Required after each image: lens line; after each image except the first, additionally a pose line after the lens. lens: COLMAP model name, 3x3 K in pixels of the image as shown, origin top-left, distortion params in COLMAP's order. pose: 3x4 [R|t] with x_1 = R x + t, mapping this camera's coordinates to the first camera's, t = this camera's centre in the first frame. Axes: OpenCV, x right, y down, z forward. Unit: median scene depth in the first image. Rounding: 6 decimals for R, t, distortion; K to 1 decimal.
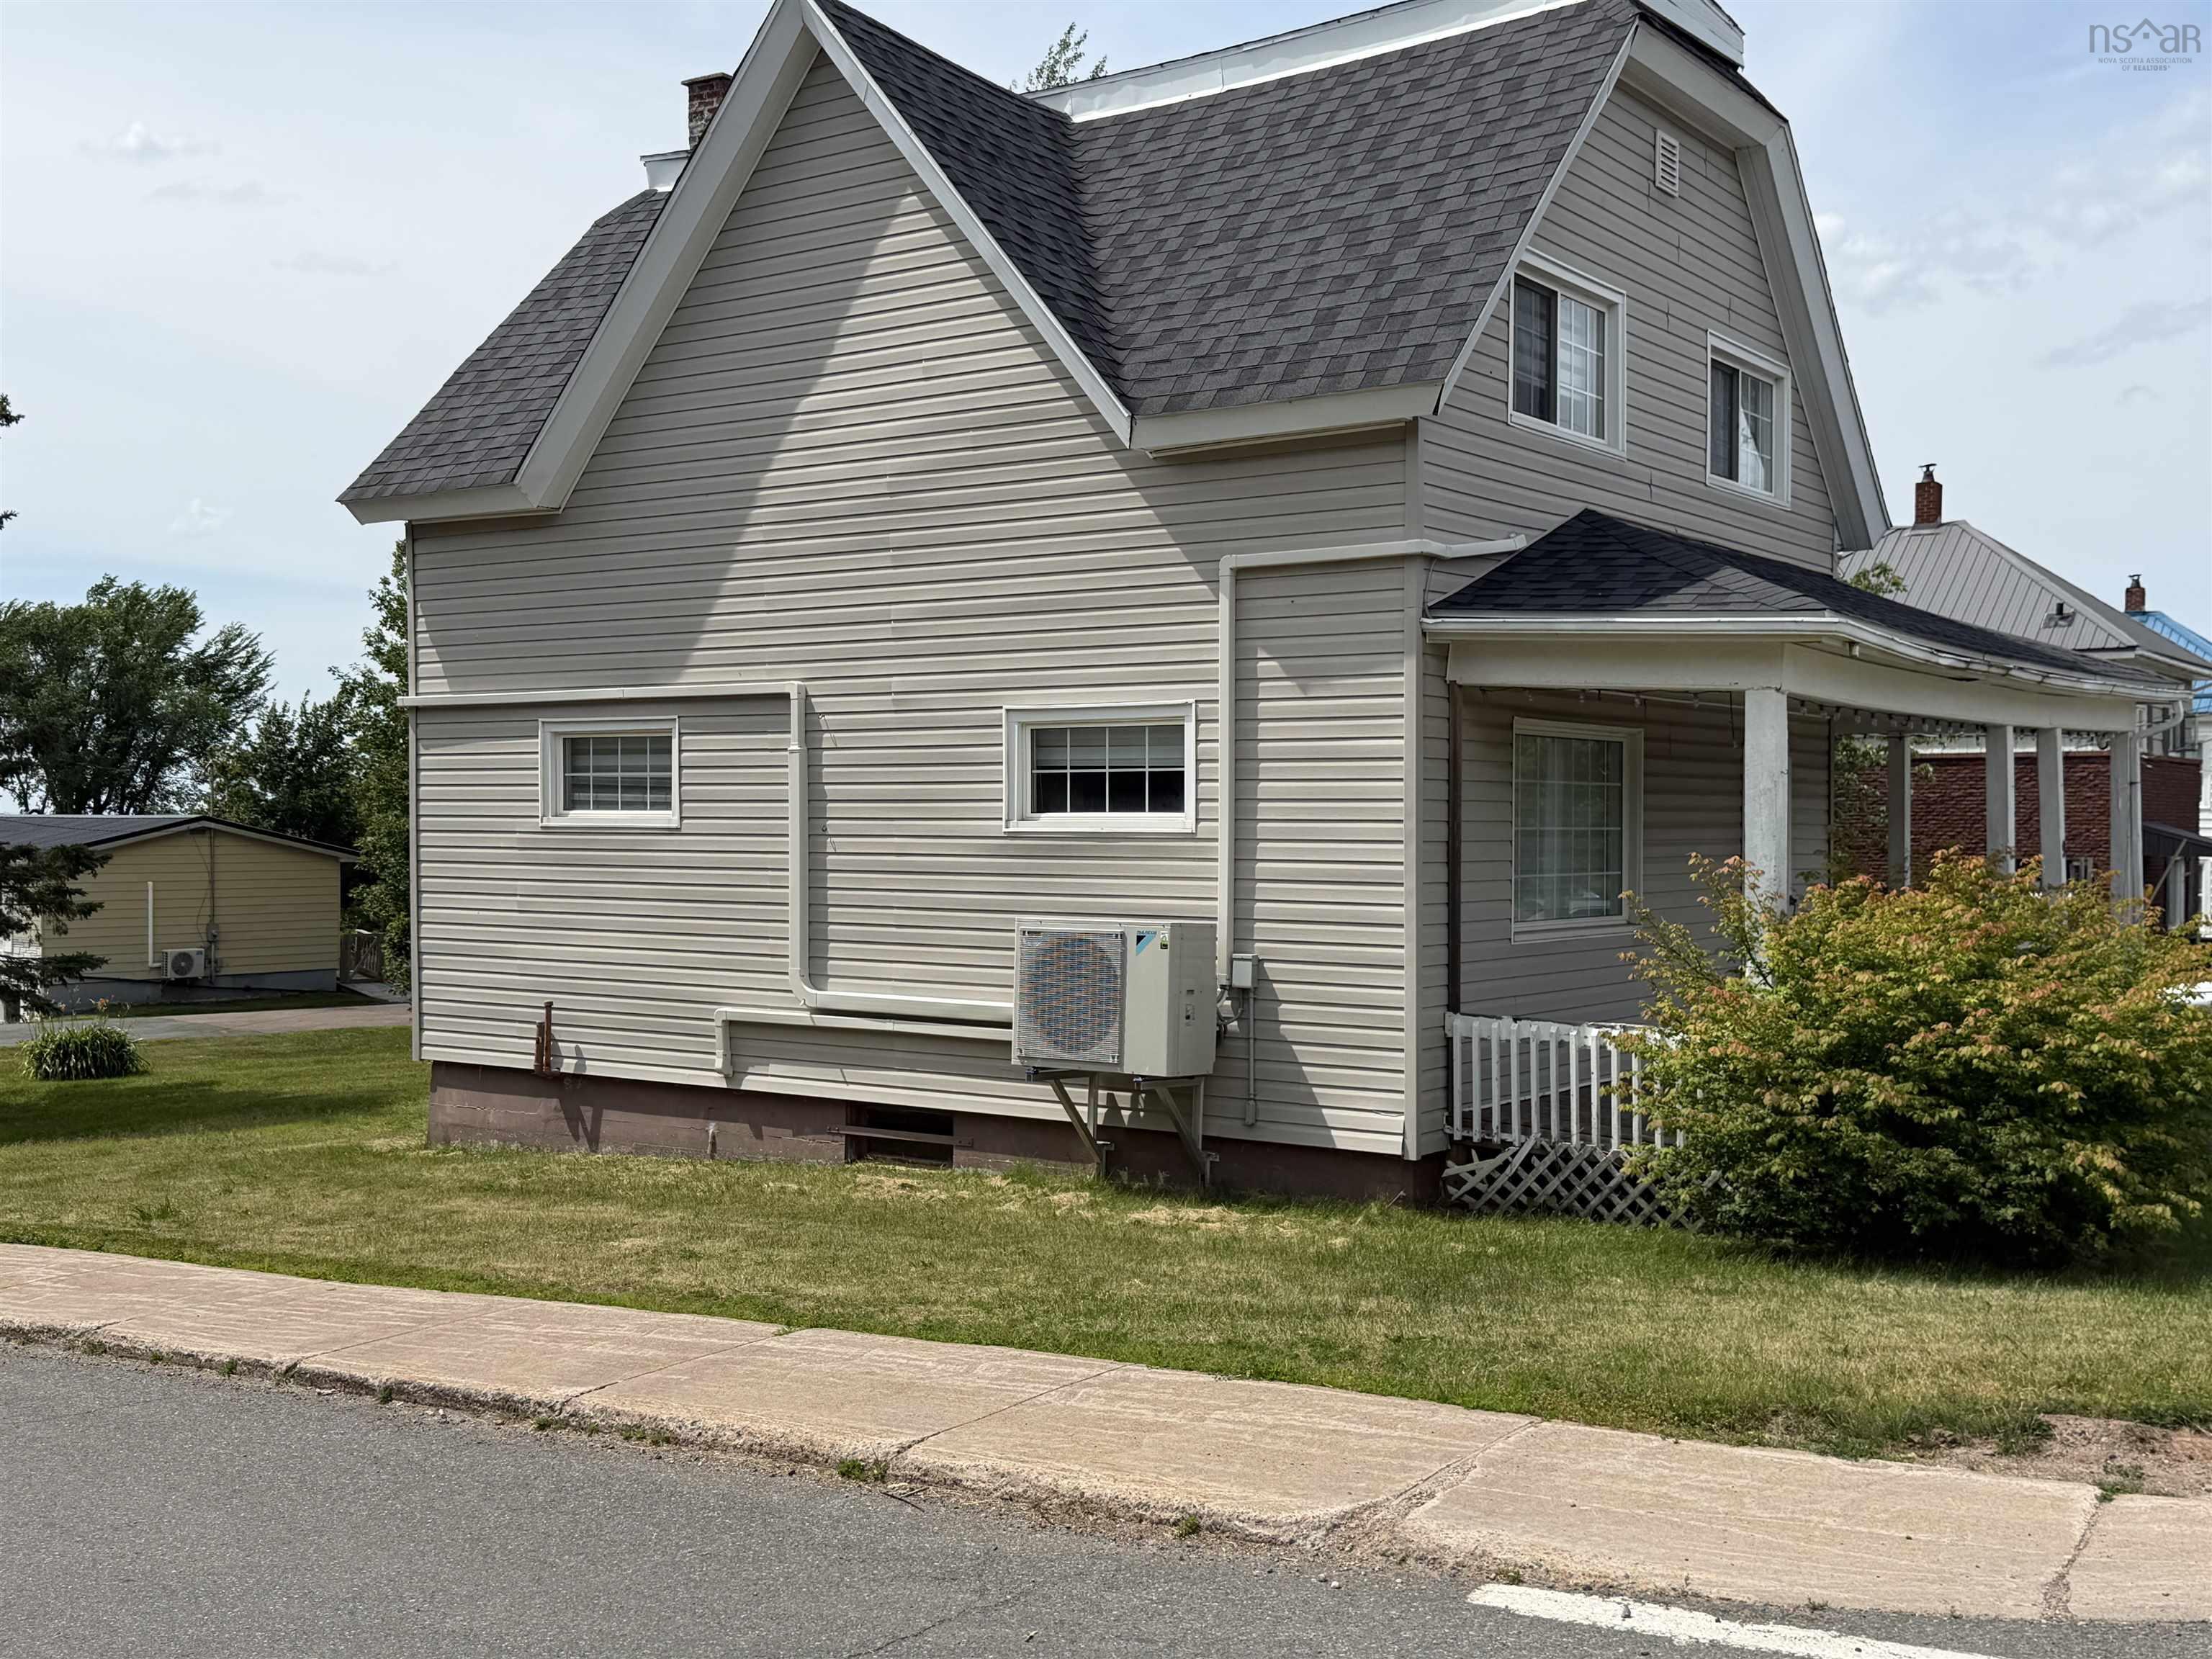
lens RADIAL K [[2364.5, 0, 1104.4], [0, 2364.5, 828.5], [0, 0, 1]] dist [0.106794, 0.000000]
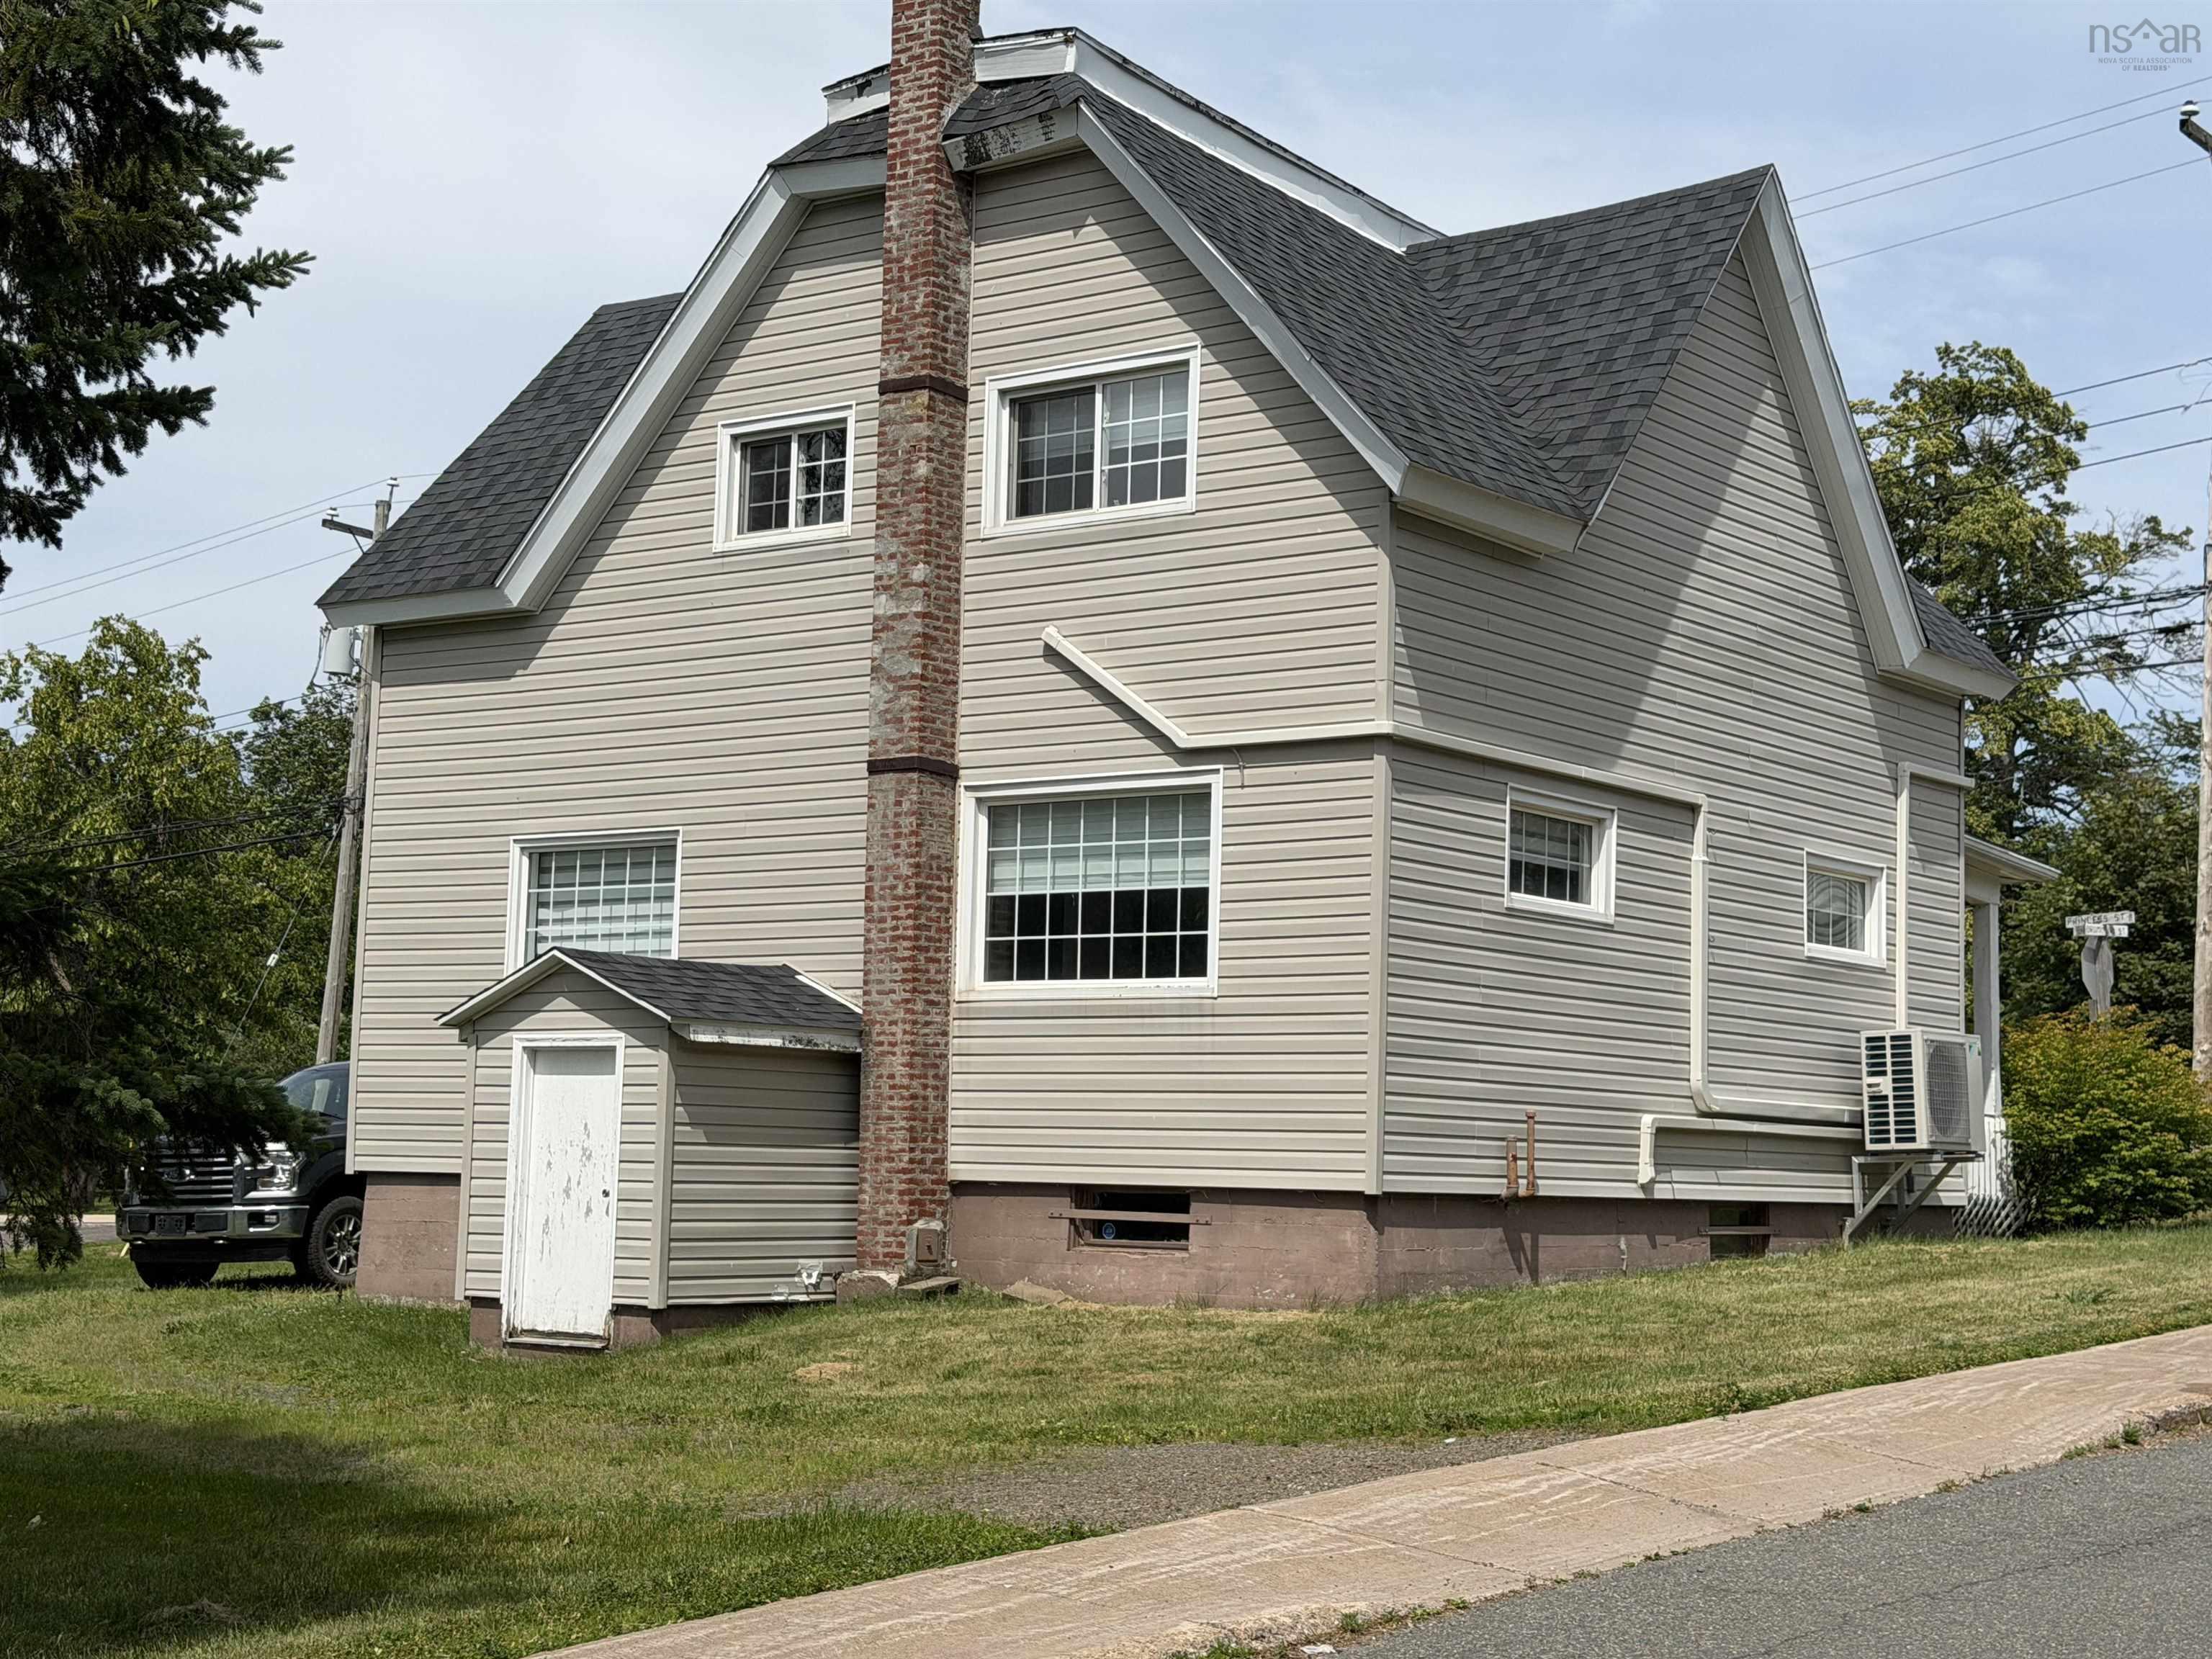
lens RADIAL K [[3279.2, 0, 1105.7], [0, 3279.2, 828.2], [0, 0, 1]] dist [-0.021713, 0.000000]
pose [[0.021923, 0.102461, 0.994495, -1.477918], [-0.020814, 0.994566, -0.102009, 0.098097], [-0.999543, -0.018463, 0.023937, 1.166584]]
